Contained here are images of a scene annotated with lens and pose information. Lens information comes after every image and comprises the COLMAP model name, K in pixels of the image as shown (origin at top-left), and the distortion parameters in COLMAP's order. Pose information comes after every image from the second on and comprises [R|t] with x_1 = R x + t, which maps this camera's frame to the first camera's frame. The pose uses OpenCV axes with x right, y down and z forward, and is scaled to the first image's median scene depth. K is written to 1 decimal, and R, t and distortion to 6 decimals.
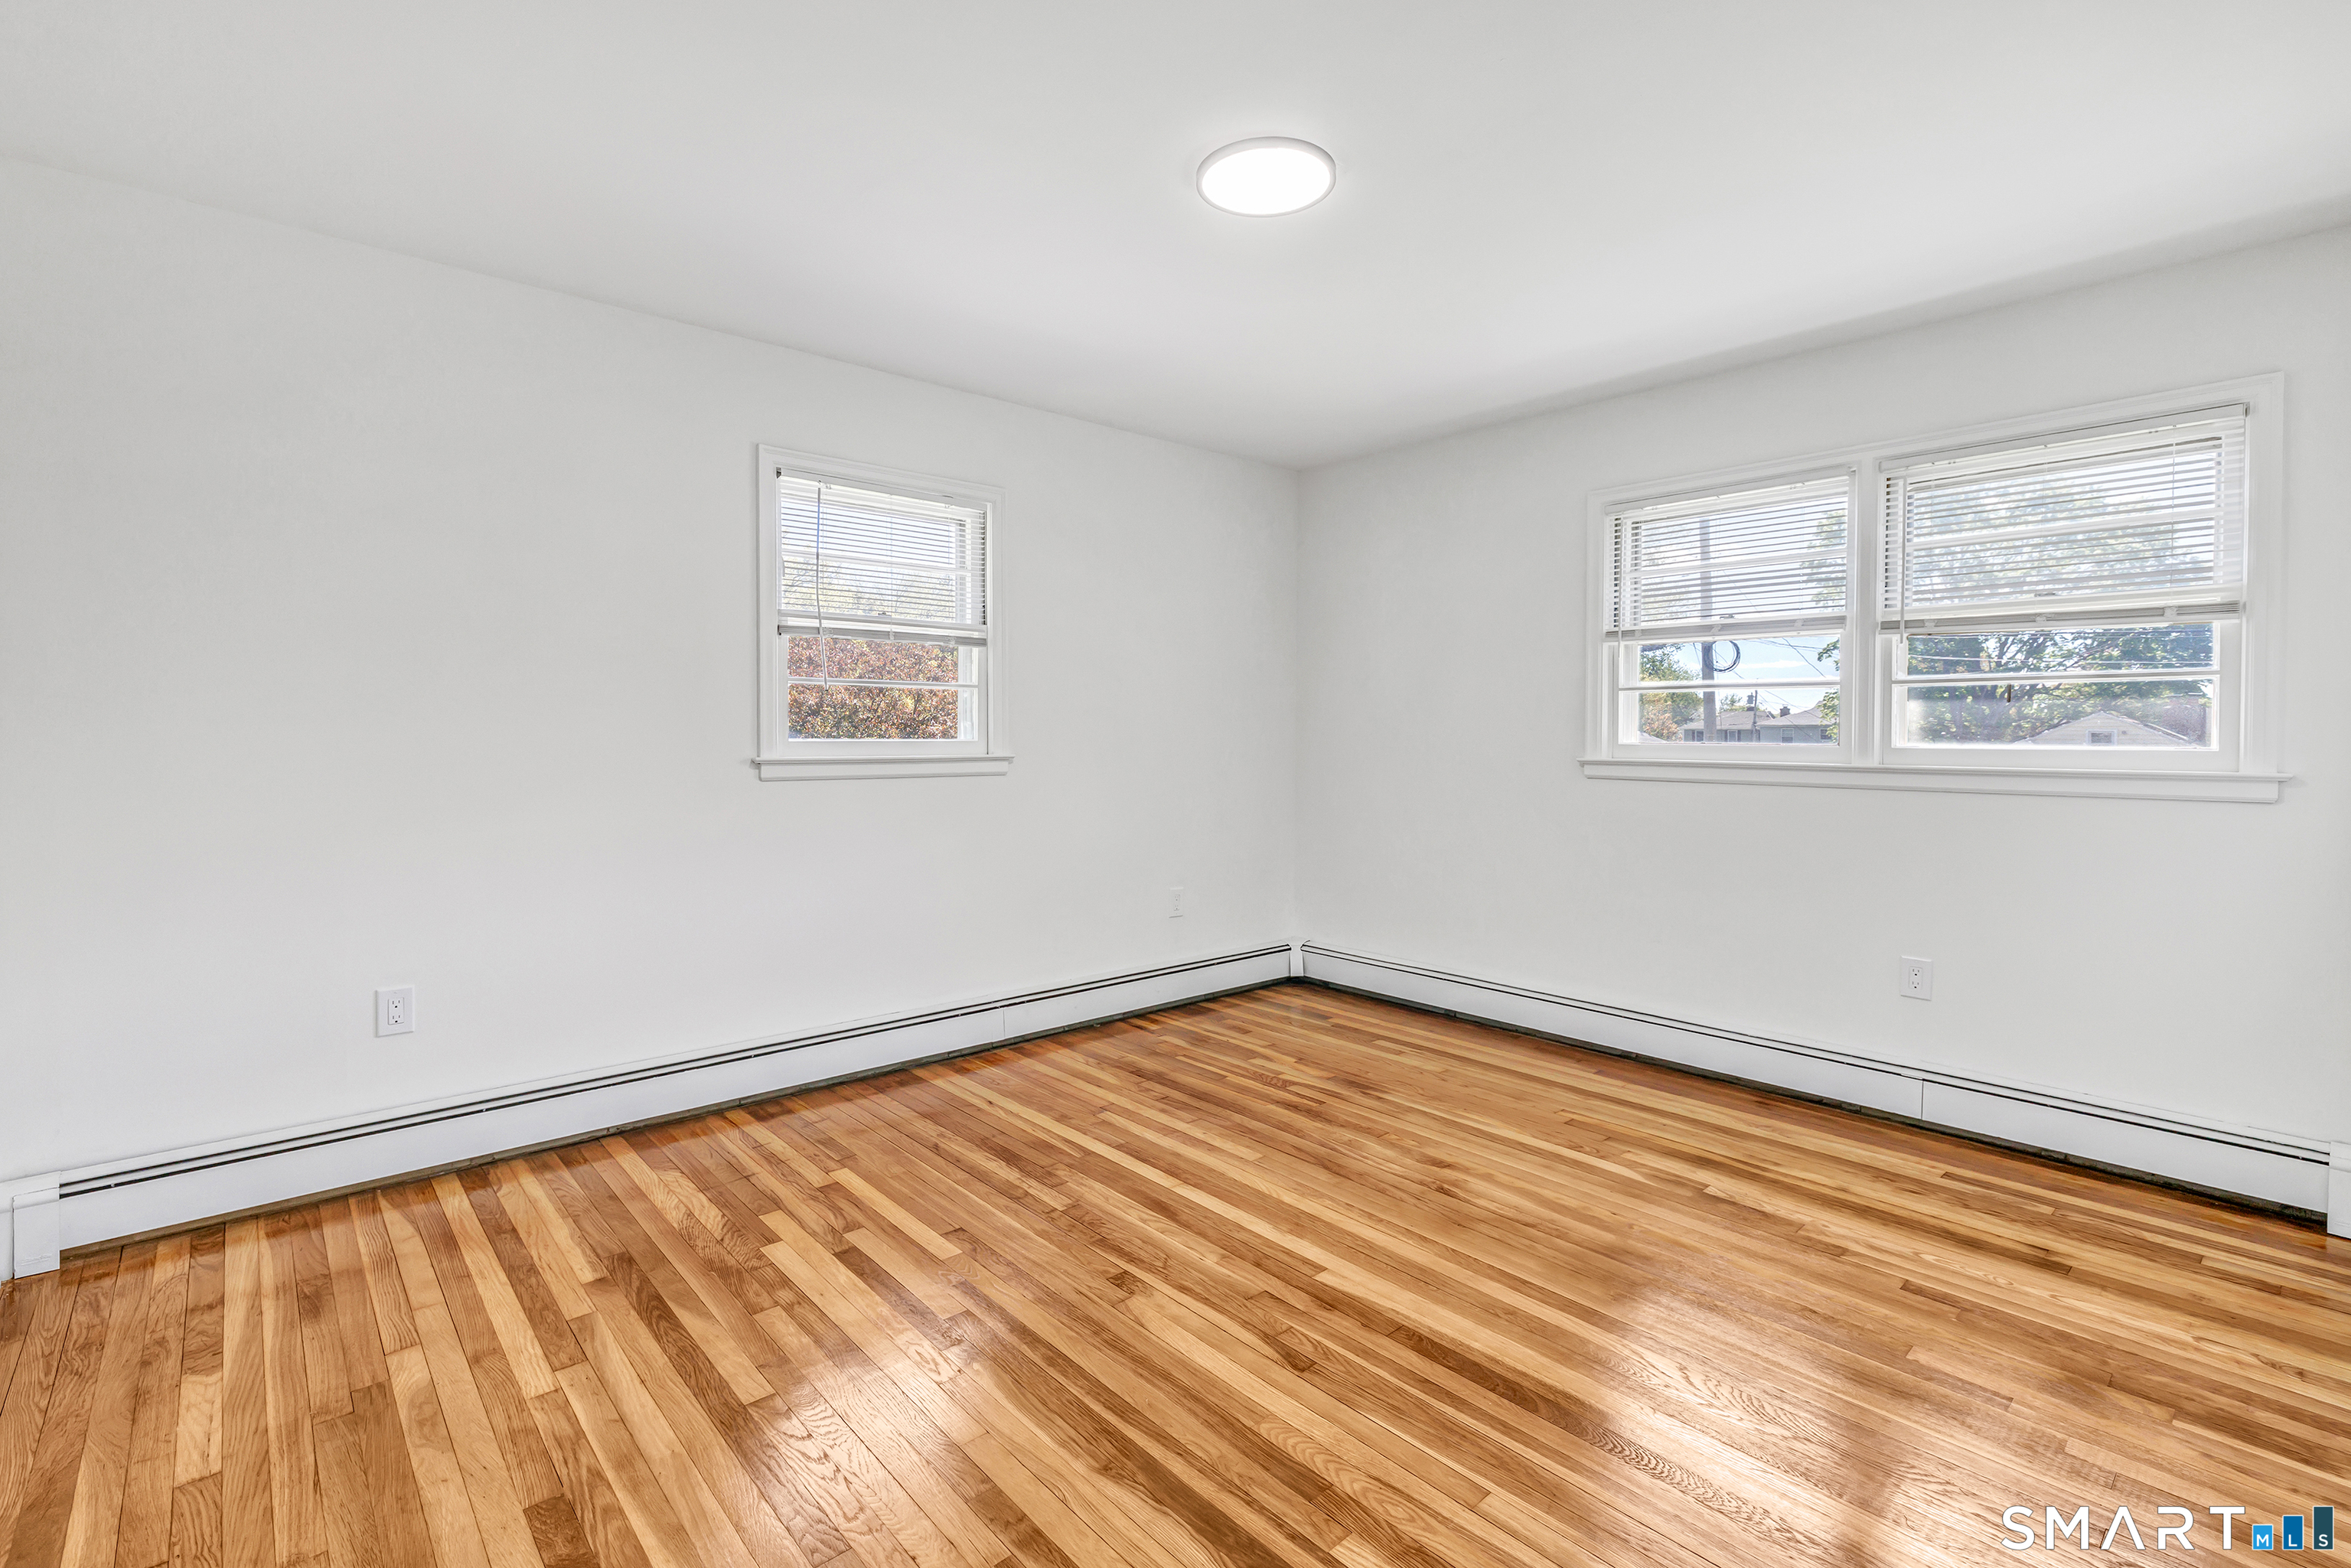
lens RADIAL K [[1064.8, 0, 1184.9], [0, 1064.8, 757.5], [0, 0, 1]] dist [0.000421, 0.000274]
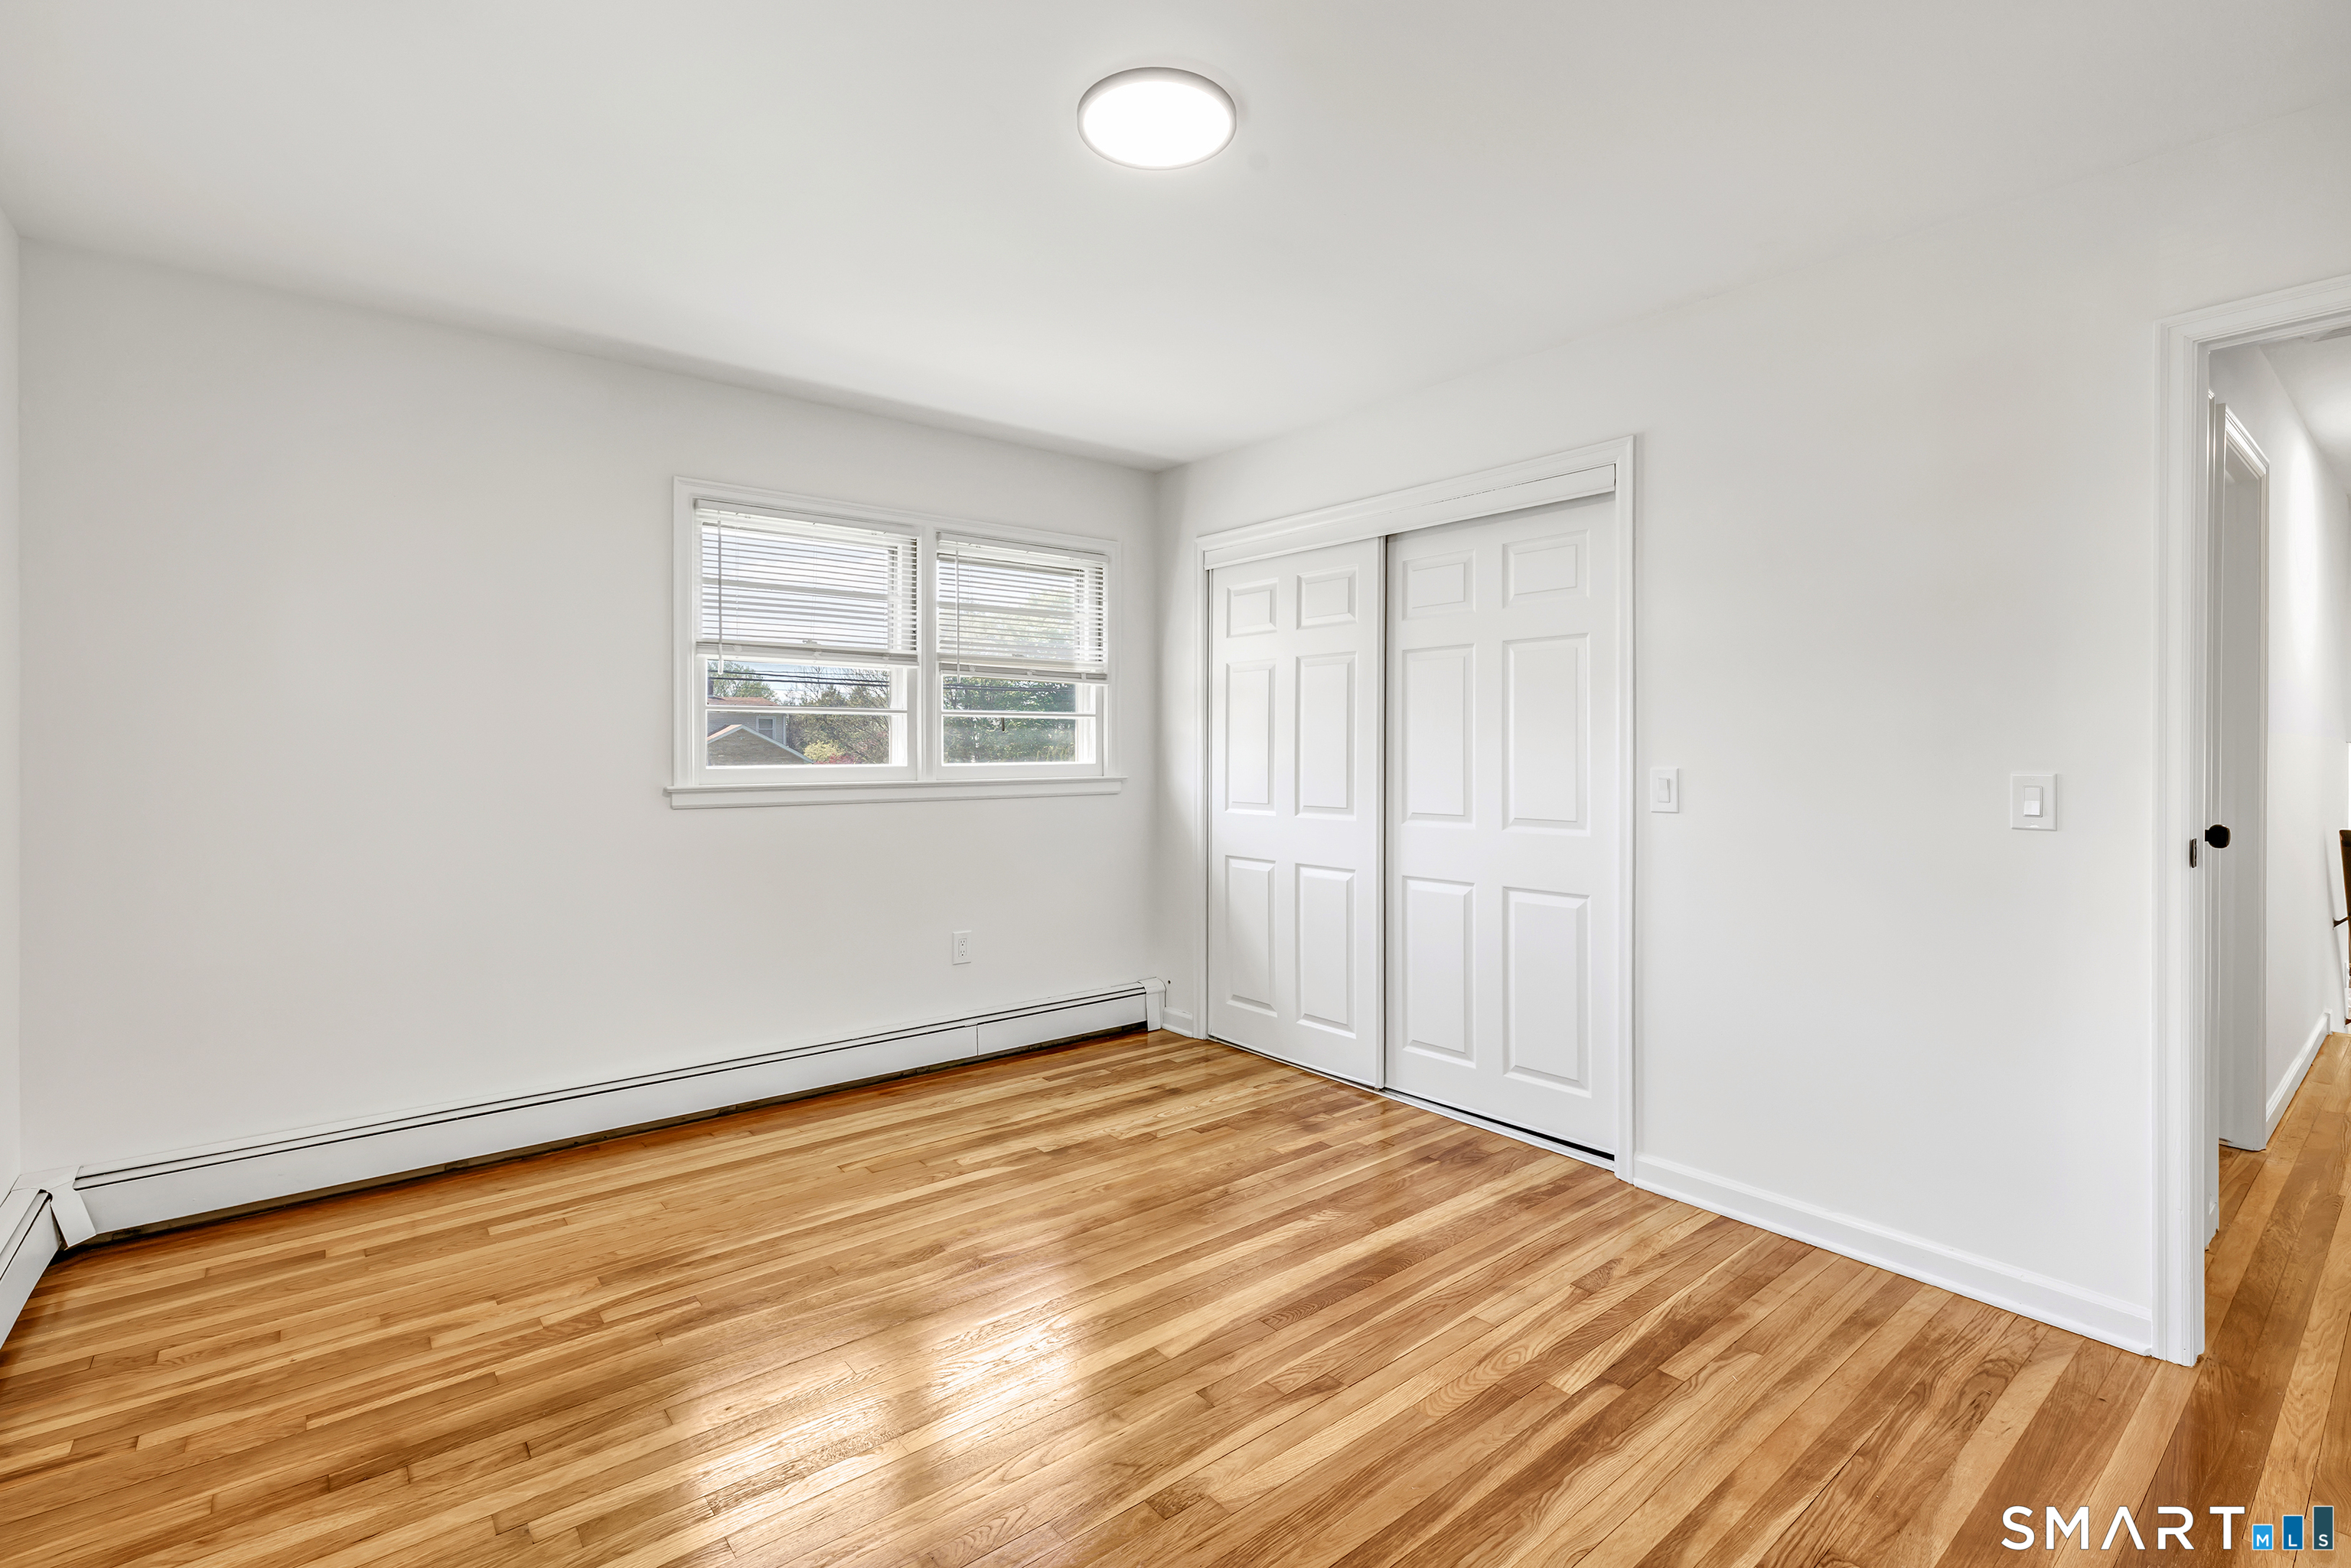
lens RADIAL K [[1064.8, 0, 1184.9], [0, 1064.8, 757.5], [0, 0, 1]] dist [0.000421, 0.000274]
pose [[0.044429, -0.011546, 0.998946, -0.625673], [0.025360, 0.999624, 0.010426, -0.028426], [-0.998691, 0.024870, 0.044705, 0.744840]]
